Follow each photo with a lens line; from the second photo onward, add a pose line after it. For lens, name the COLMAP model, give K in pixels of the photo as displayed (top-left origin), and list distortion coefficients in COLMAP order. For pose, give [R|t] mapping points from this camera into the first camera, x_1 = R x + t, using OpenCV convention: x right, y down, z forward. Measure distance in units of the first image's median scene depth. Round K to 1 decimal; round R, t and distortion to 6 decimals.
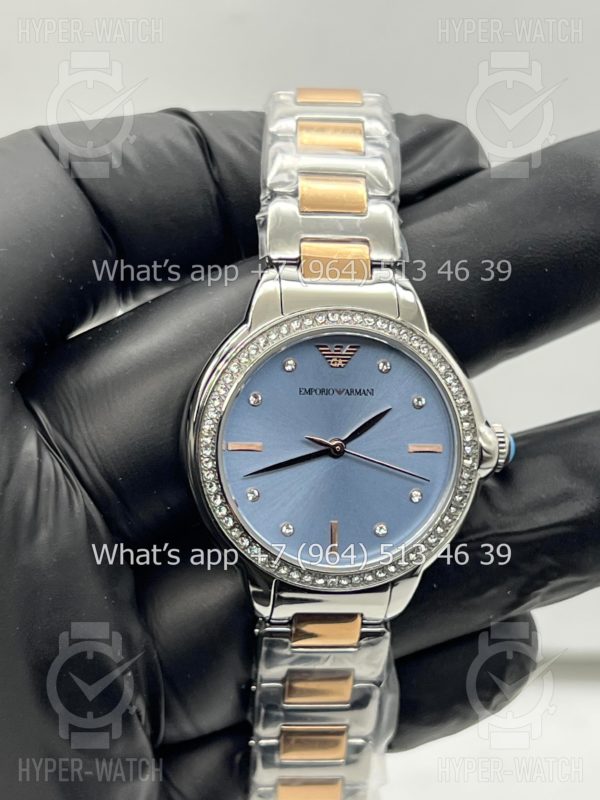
lens RADIAL K [[1955.5, 0, 296.3], [0, 1955.5, 395.2], [0, 0, 1]] dist [0.362249, 0.000000]
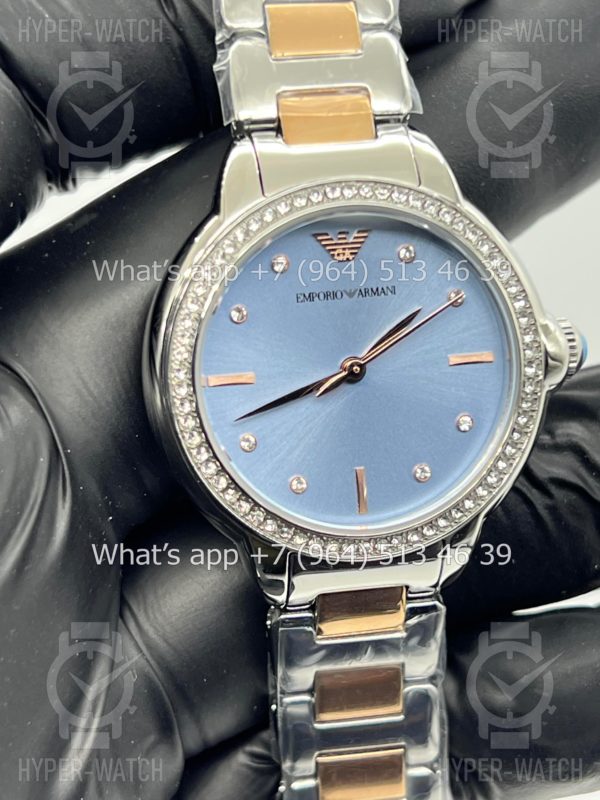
lens RADIAL K [[1955.5, 0, 301.2], [0, 1955.5, 405.2], [0, 0, 1]] dist [0.362249, 0.000000]
pose [[0.994745, -0.098998, 0.026098, -0.020083], [0.098344, 0.994832, 0.025271, 0.019752], [-0.028465, -0.022571, 0.999340, 0.255813]]
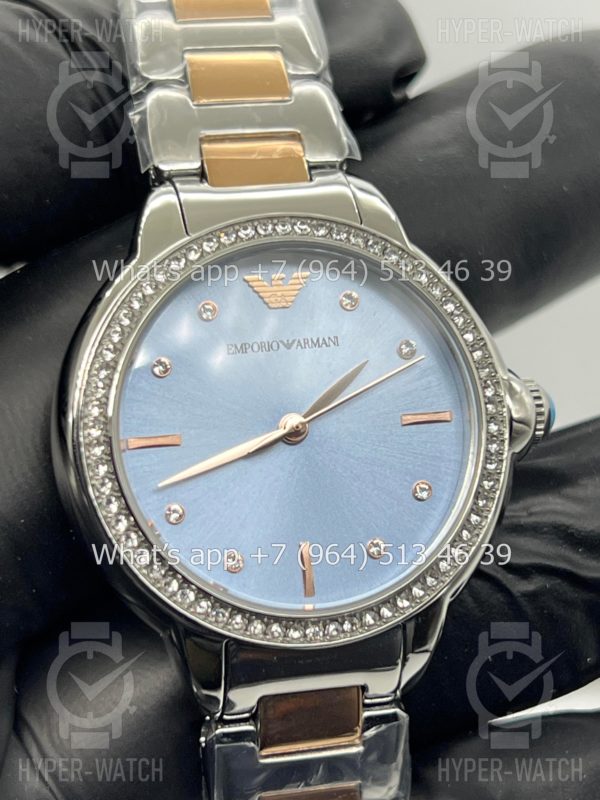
lens RADIAL K [[1955.5, 0, 296.9], [0, 1955.5, 401.1], [0, 0, 1]] dist [0.362249, 0.000000]
pose [[0.989786, -0.115542, 0.083504, -0.031955], [0.127136, 0.980419, -0.150382, 0.116173], [-0.064494, 0.159462, 0.985095, 0.354741]]
